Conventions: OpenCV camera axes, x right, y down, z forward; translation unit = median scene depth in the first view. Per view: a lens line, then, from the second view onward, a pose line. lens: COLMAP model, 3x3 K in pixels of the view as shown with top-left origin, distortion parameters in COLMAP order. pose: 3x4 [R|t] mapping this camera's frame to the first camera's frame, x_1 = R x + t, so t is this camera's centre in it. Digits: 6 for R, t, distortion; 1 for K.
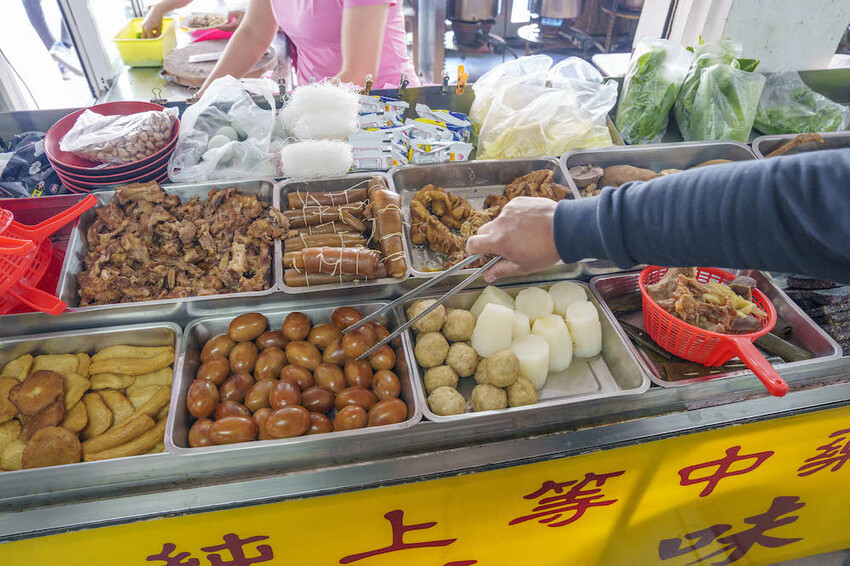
lens RADIAL K [[586.0, 0, 425.0], [0, 586.0, 283.0], [0, 0, 1]] dist [-0.116194, 0.089412]
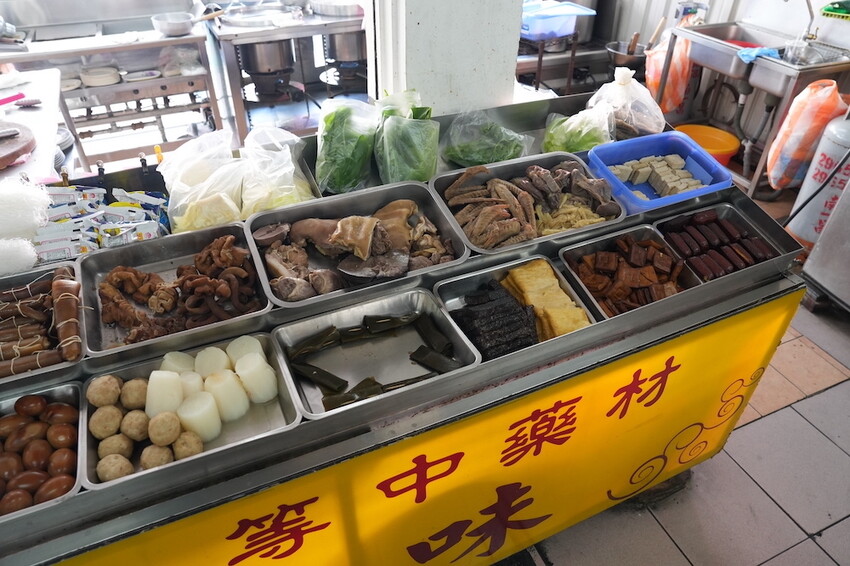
lens RADIAL K [[586.0, 0, 425.0], [0, 586.0, 283.0], [0, 0, 1]] dist [-0.116194, 0.089412]
pose [[0.969580, -0.152345, 0.191588, 0.344586], [0.161724, 0.986243, -0.034216, -0.008283], [-0.183740, 0.064159, 0.980879, -0.139308]]
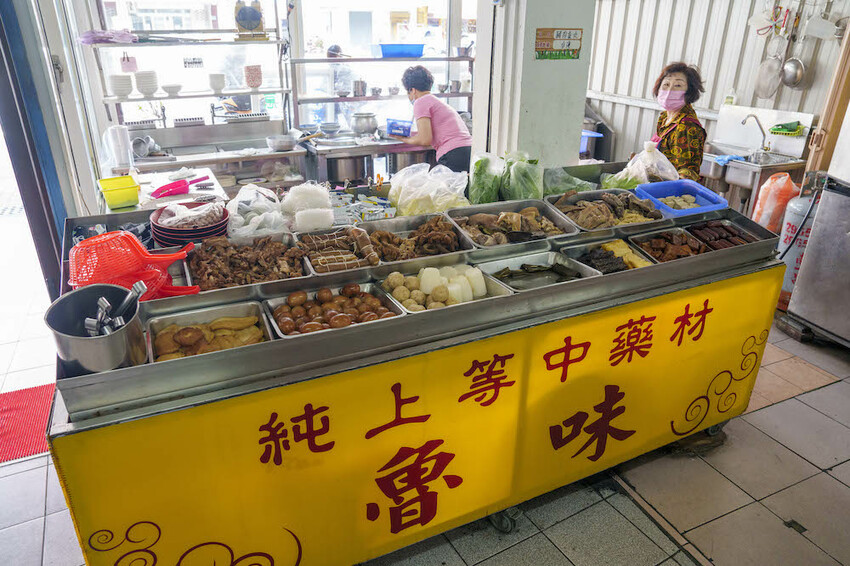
lens RADIAL K [[586.0, 0, 425.0], [0, 586.0, 283.0], [0, 0, 1]] dist [-0.116194, 0.089412]
pose [[0.963774, -0.113893, 0.241179, -0.296412], [0.179613, 0.945616, -0.271198, 0.489101], [-0.197175, 0.304693, 0.931818, -0.634899]]
